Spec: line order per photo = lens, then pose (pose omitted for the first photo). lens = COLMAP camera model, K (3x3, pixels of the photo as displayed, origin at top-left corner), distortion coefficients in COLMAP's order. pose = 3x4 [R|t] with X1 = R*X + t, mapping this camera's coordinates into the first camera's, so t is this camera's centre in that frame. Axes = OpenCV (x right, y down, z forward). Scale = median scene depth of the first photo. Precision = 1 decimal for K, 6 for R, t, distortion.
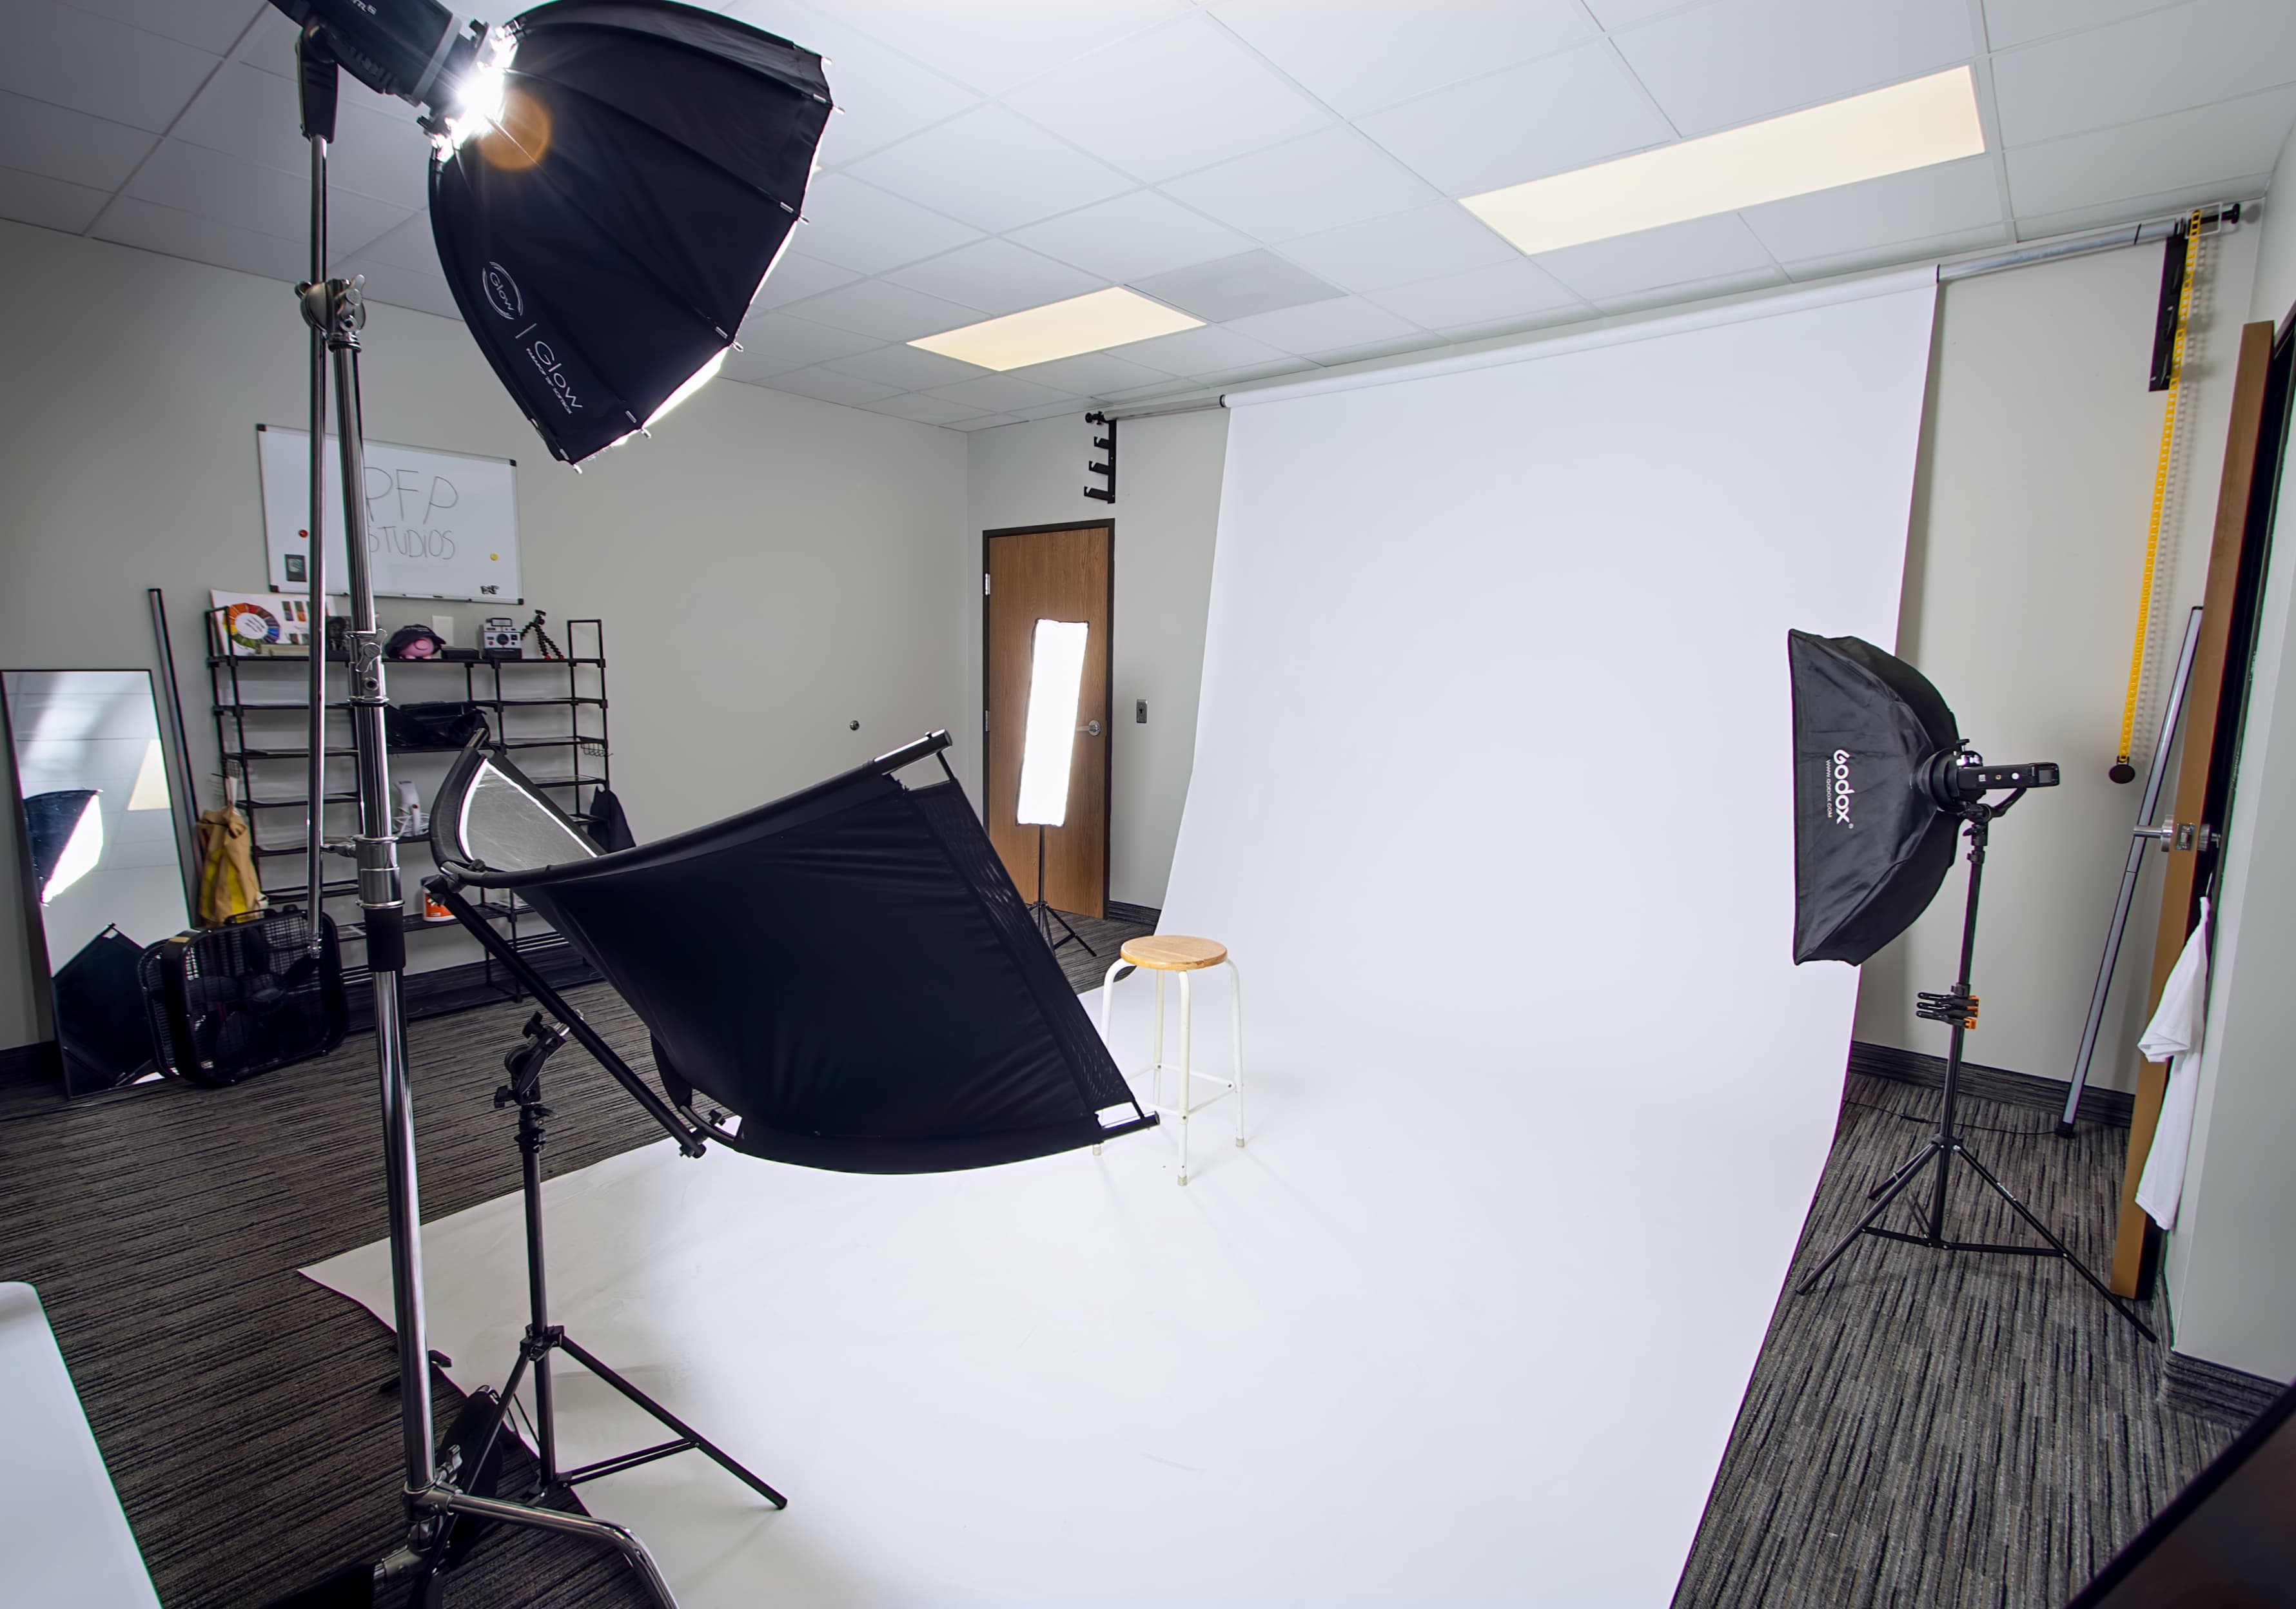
lens RADIAL K [[1138.4, 0, 1102.6], [0, 1138.4, 812.5], [0, 0, 1]] dist [0.010071, -0.001002]
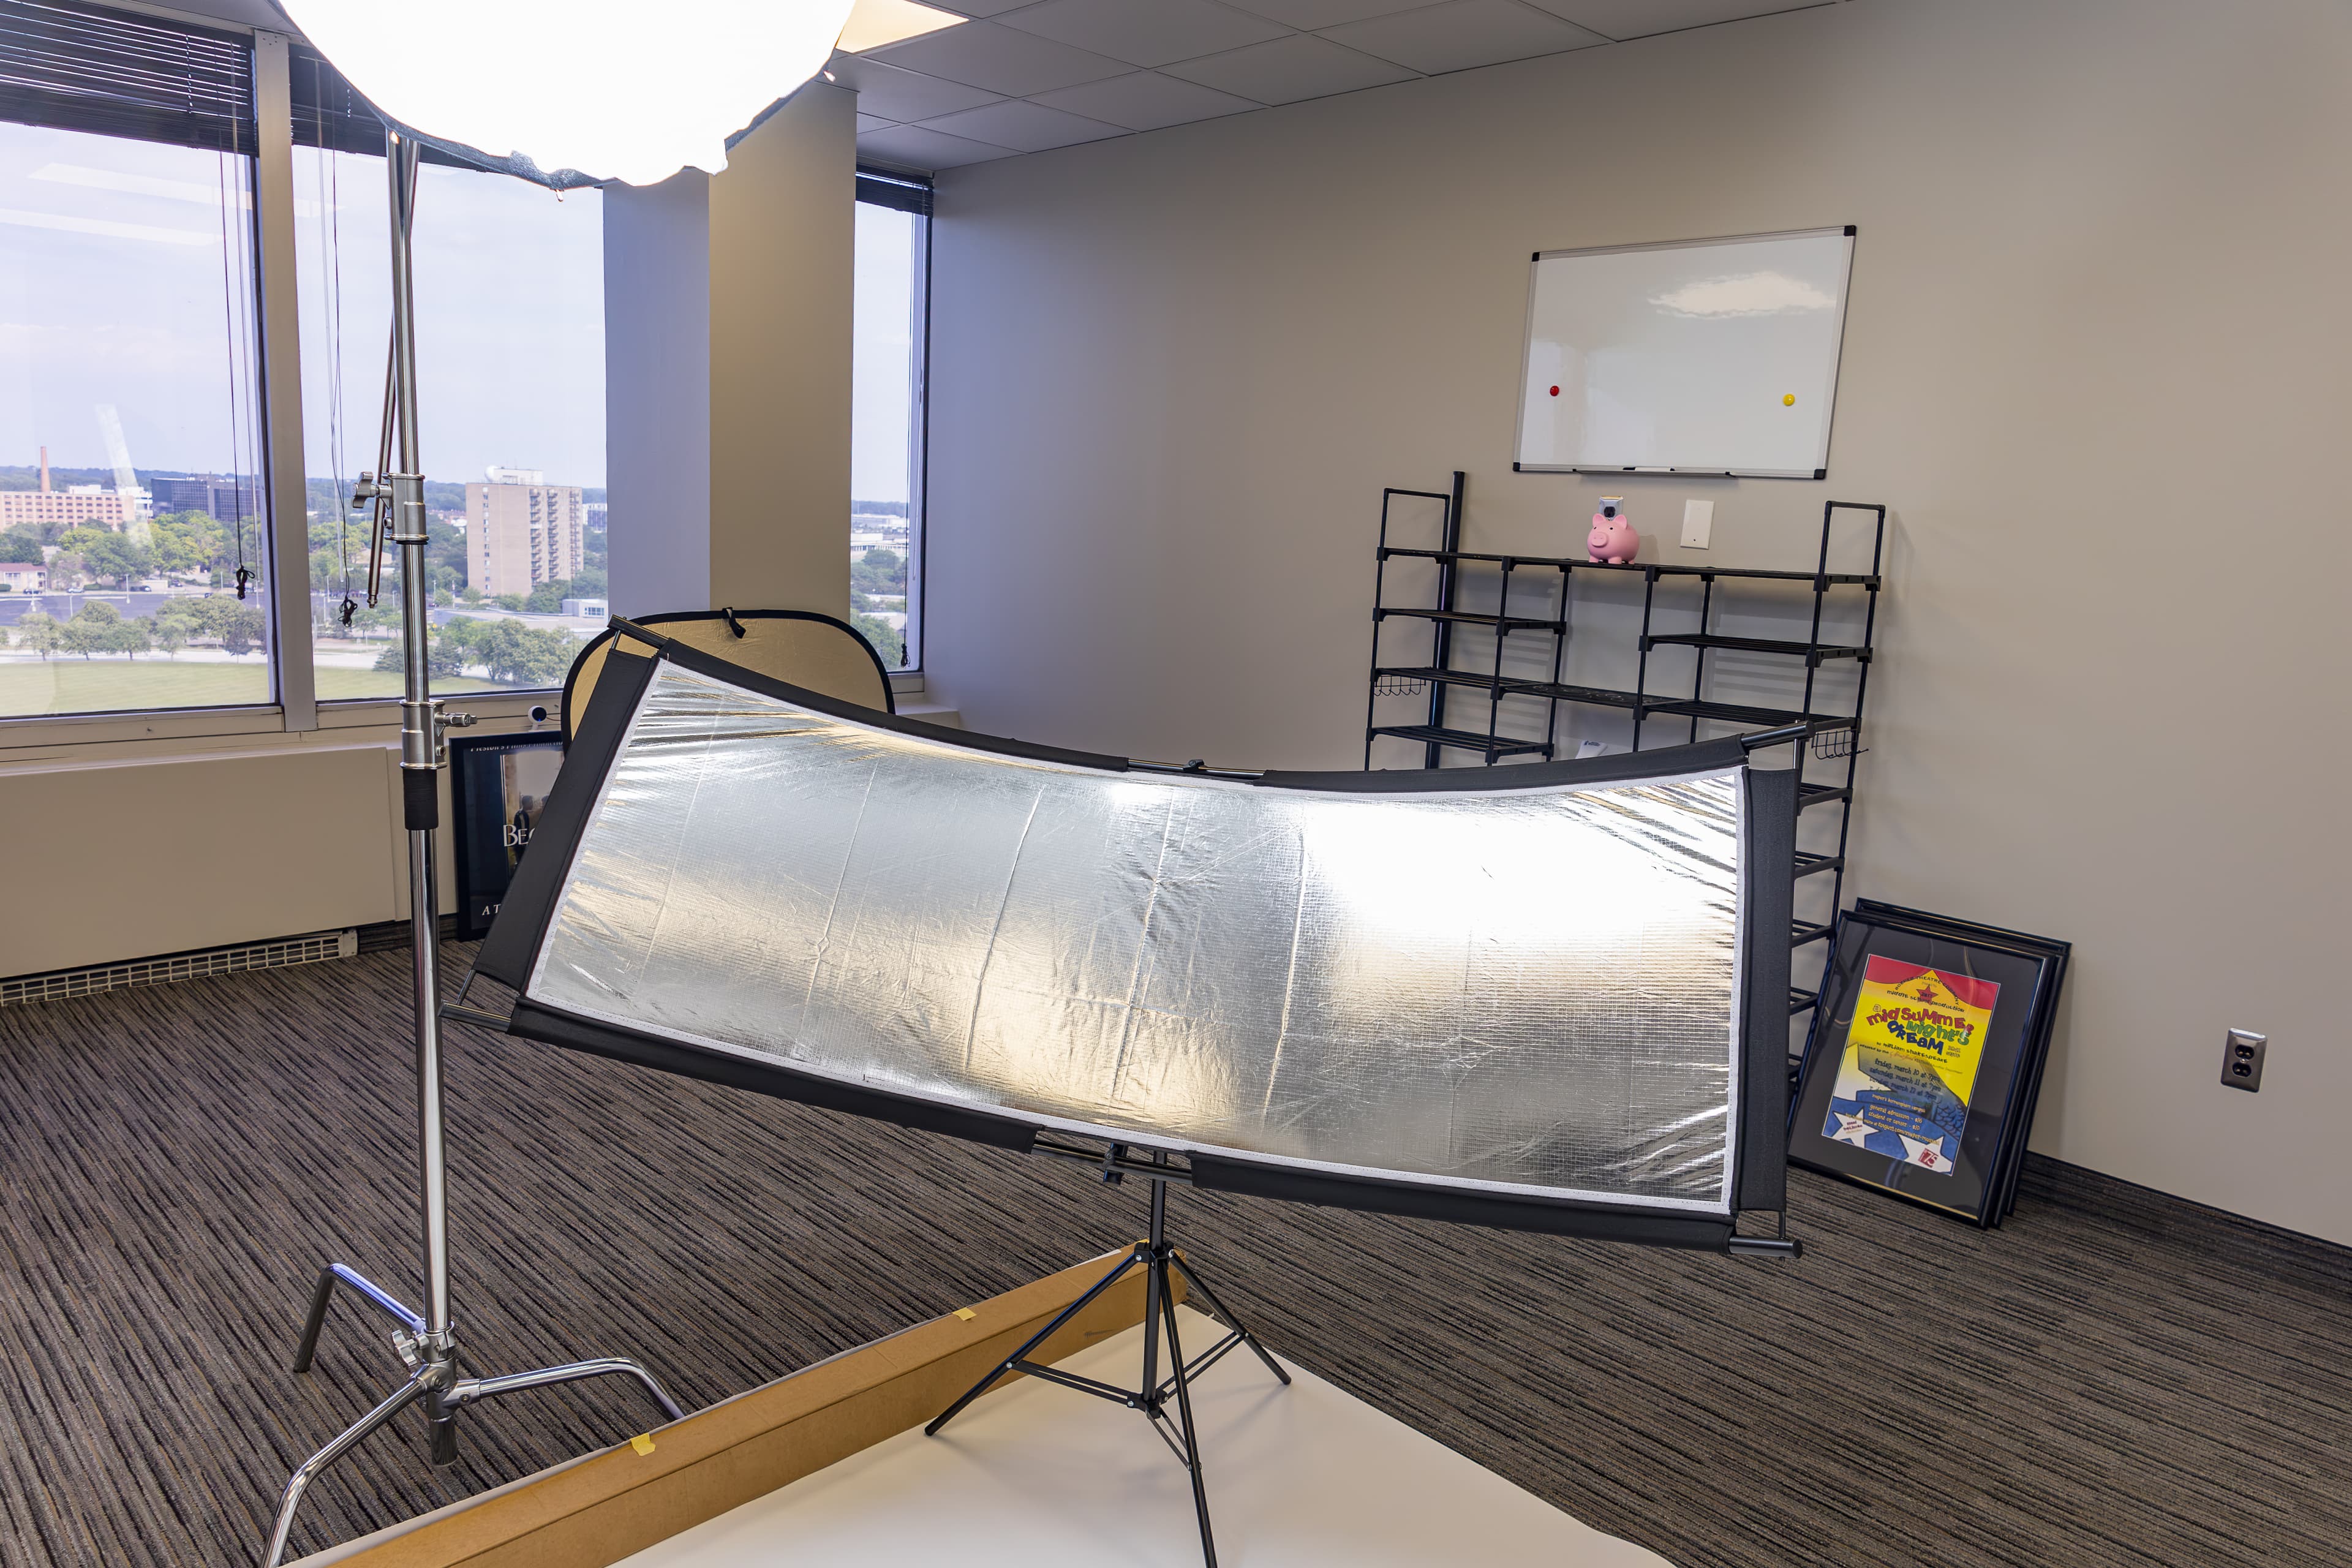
lens RADIAL K [[1635.8, 0, 1170.7], [0, 1635.8, 771.7], [0, 0, 1]] dist [0.006628, 0.000501]
pose [[-0.097470, 0.149014, -0.984020, 0.512274], [-0.175574, 0.970646, 0.164380, -0.169506], [0.979629, 0.188790, -0.068446, 1.102615]]
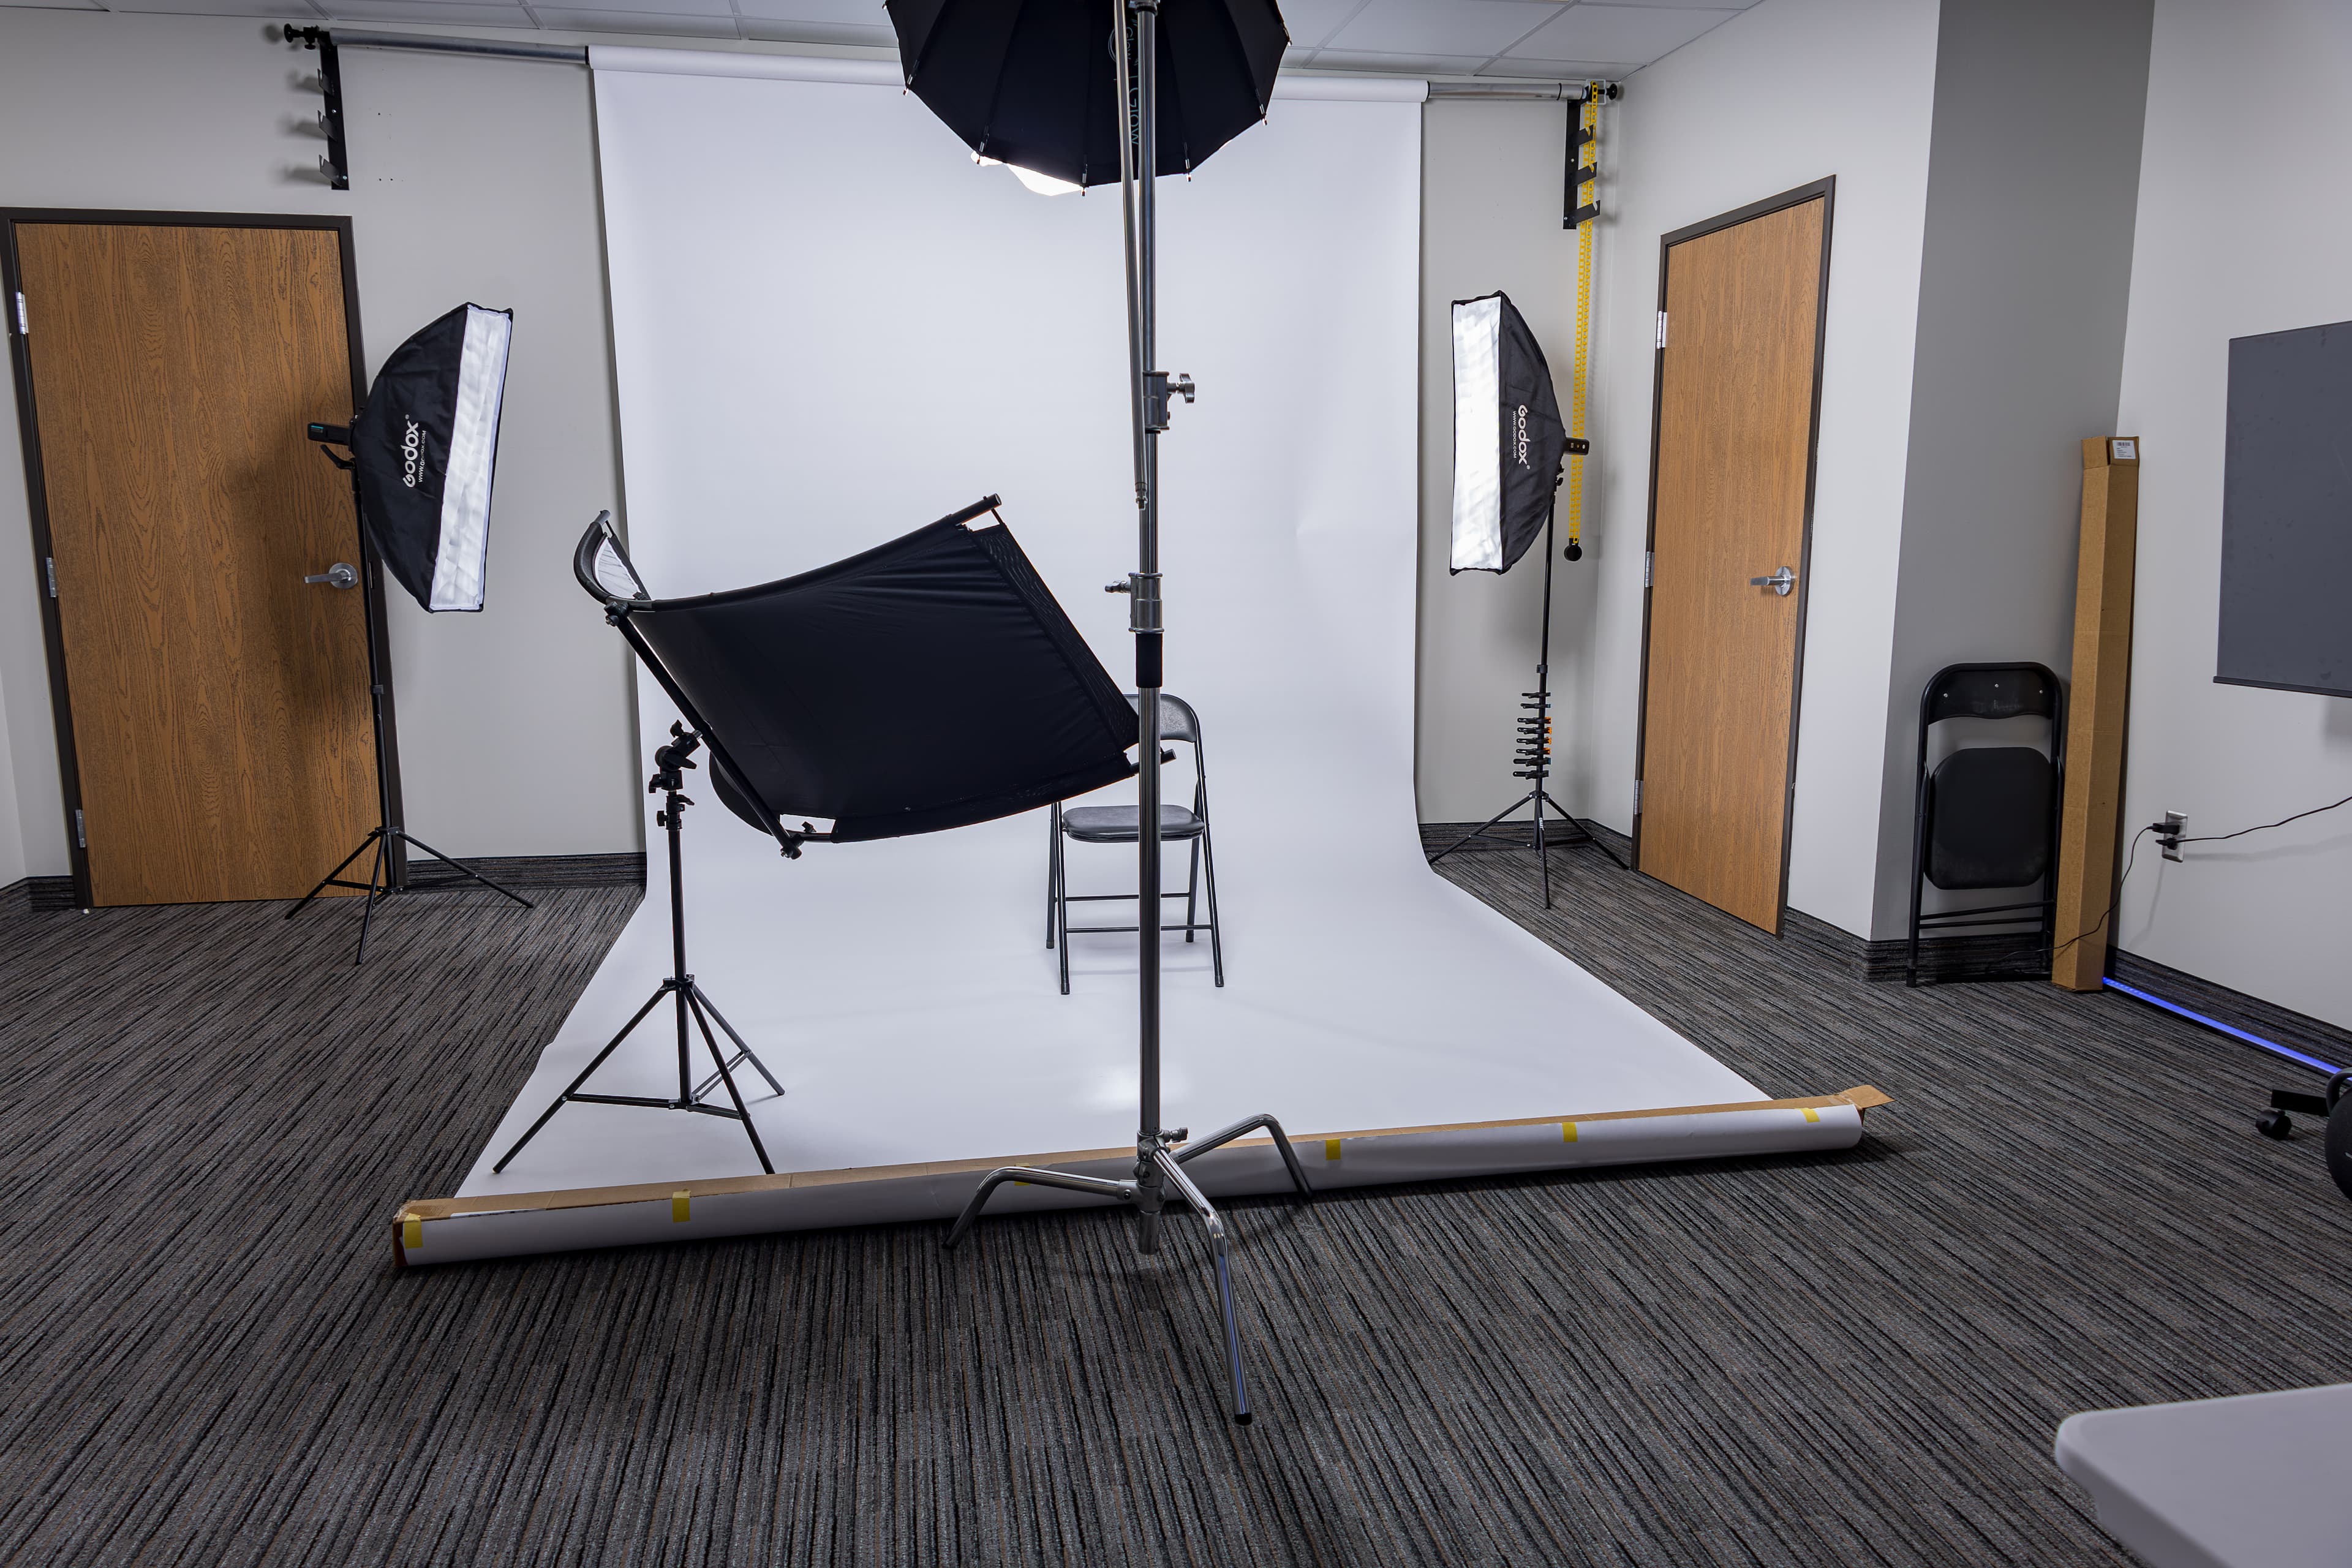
lens RADIAL K [[1610.3, 0, 1176.8], [0, 1610.3, 776.3], [0, 0, 1]] dist [0.042474, -0.037970]
pose [[0.632912, -0.140217, 0.761421, -0.721470], [0.109569, 0.989787, 0.091194, -0.002204], [-0.766432, 0.025710, 0.641811, 0.247684]]
